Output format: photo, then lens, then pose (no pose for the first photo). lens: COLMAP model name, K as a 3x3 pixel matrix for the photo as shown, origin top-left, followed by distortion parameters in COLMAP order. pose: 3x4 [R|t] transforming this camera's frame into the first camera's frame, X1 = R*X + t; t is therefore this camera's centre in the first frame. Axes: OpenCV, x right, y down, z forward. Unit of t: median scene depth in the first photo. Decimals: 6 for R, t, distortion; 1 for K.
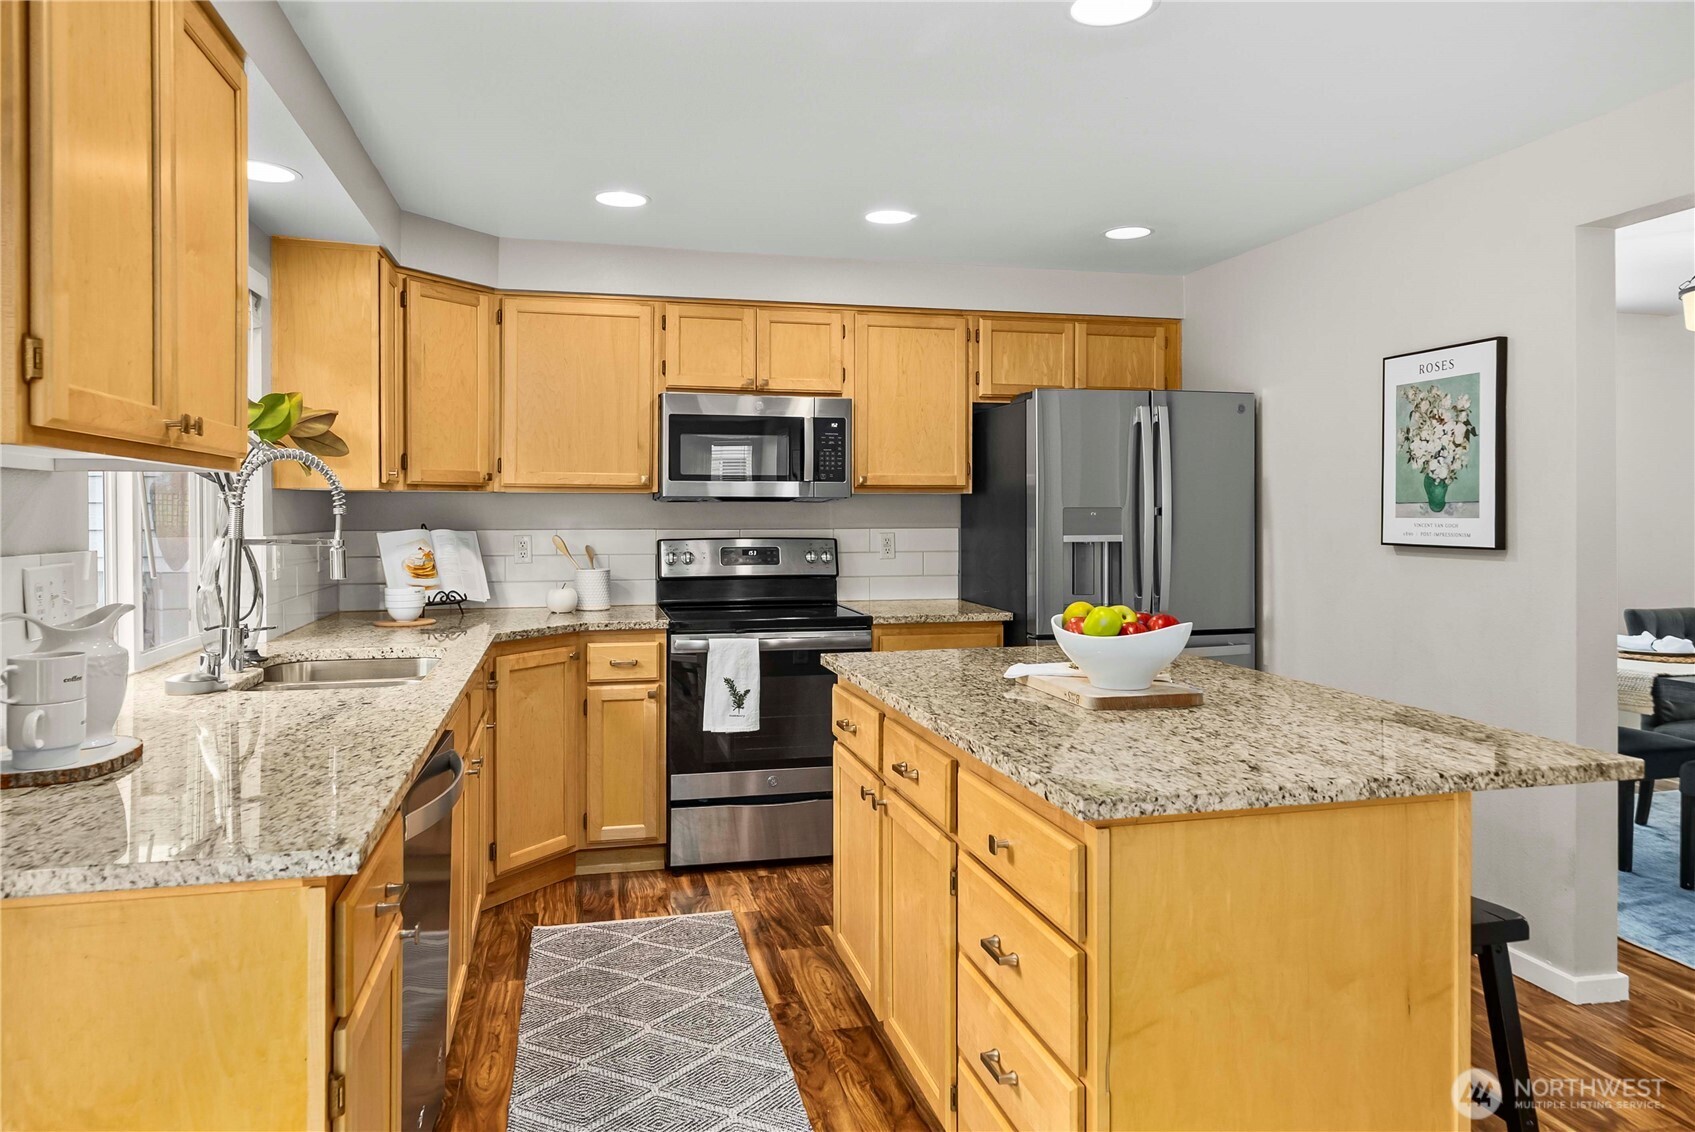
lens RADIAL K [[1260.6, 0, 853.3], [0, 1260.6, 544.5], [0, 0, 1]] dist [-0.001579, -0.001612]
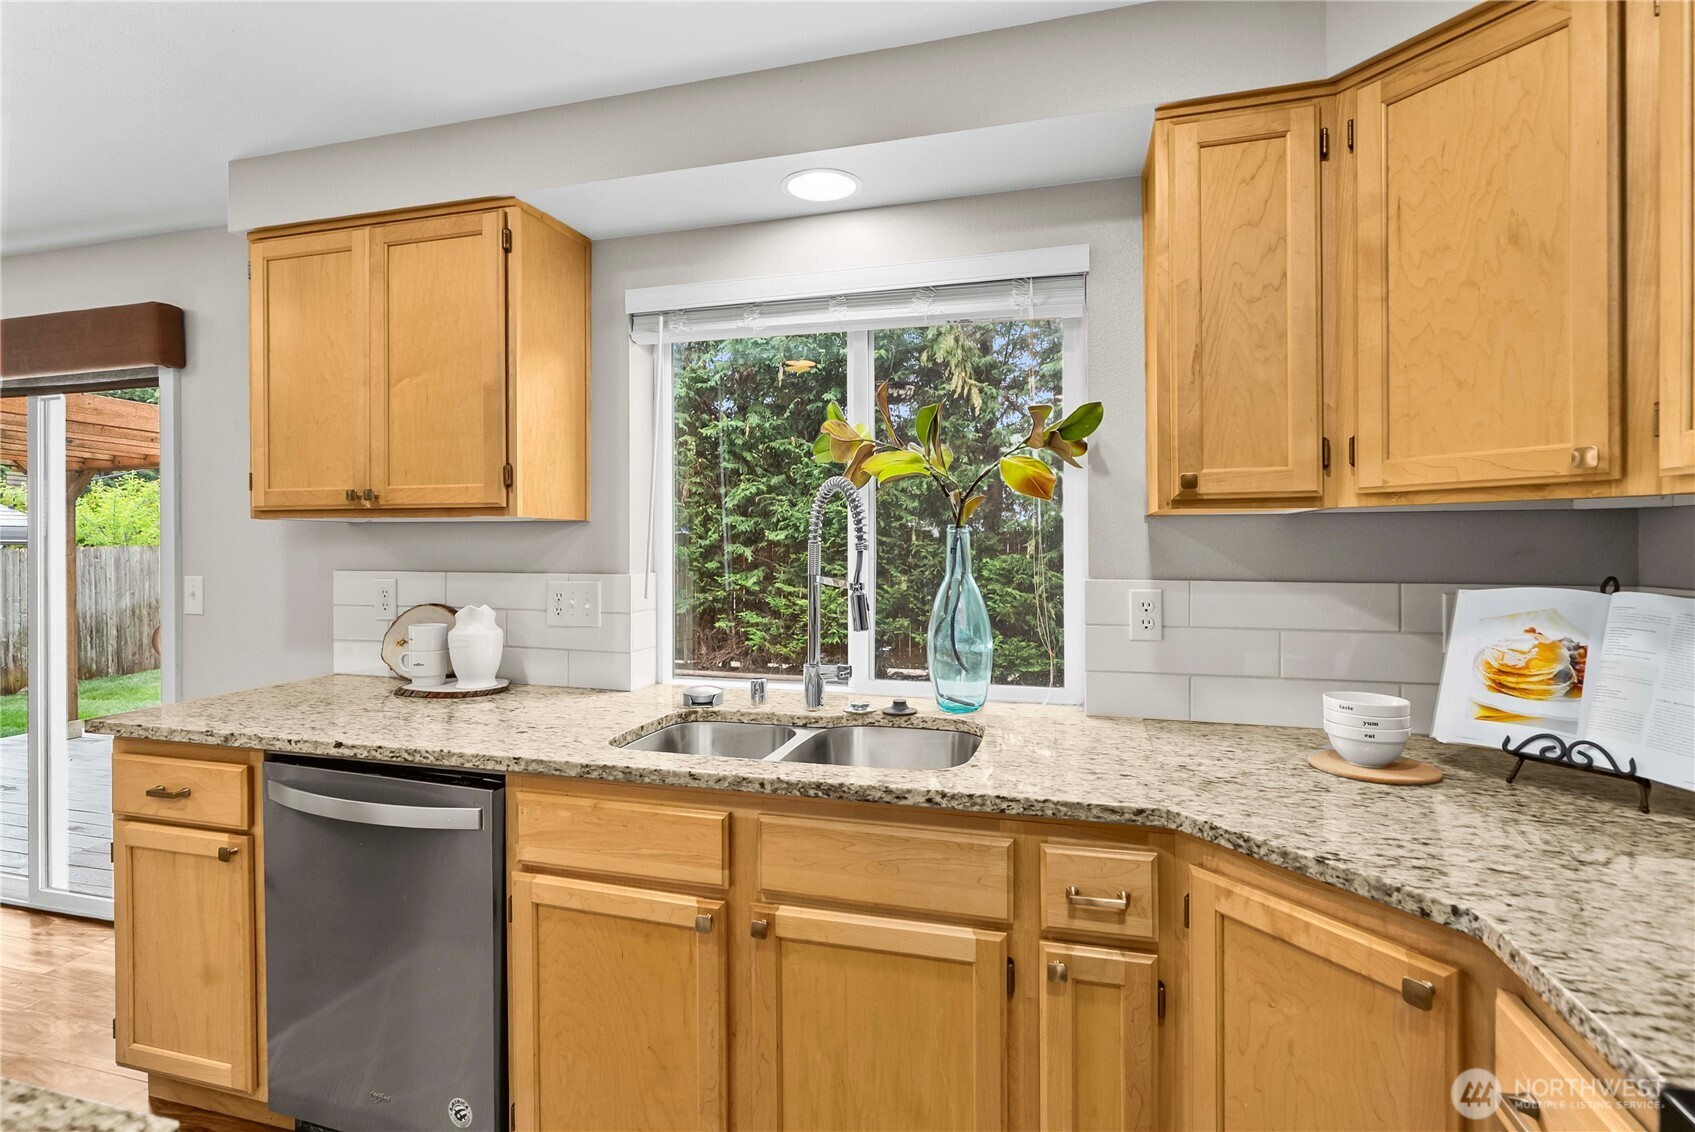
lens RADIAL K [[792.3, 0, 849.1], [0, 792.3, 547.8], [0, 0, 1]] dist [0.000310, 0.000080]
pose [[-0.488281, 0.001915, -0.872684, 0.025540], [-0.021255, 0.999675, 0.014087, -0.025933], [0.872427, 0.025428, -0.488082, 0.952139]]
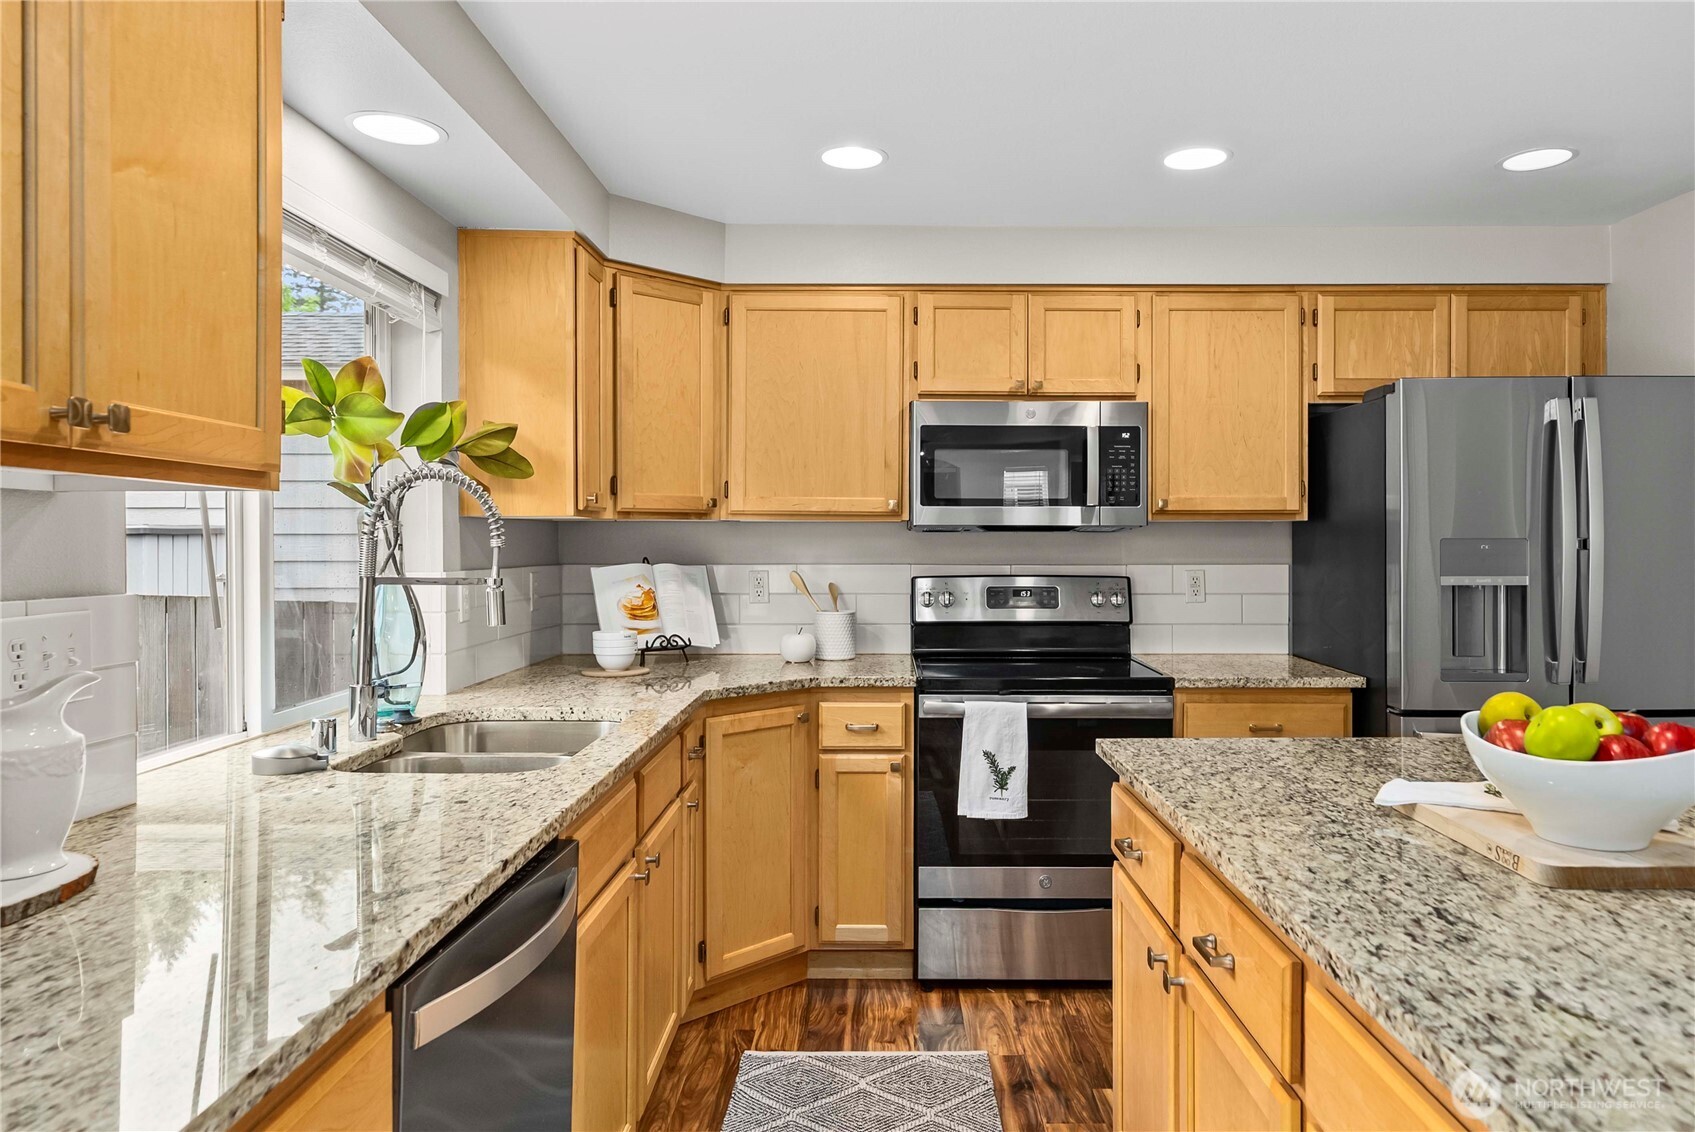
lens RADIAL K [[1260.6, 0, 853.3], [0, 1260.6, 544.5], [0, 0, 1]] dist [-0.001579, -0.001612]
pose [[0.970533, 0.001000, -0.240965, 0.010410], [-0.006865, 0.999700, -0.023503, -0.005942], [0.240870, 0.024464, 0.970249, 0.195221]]
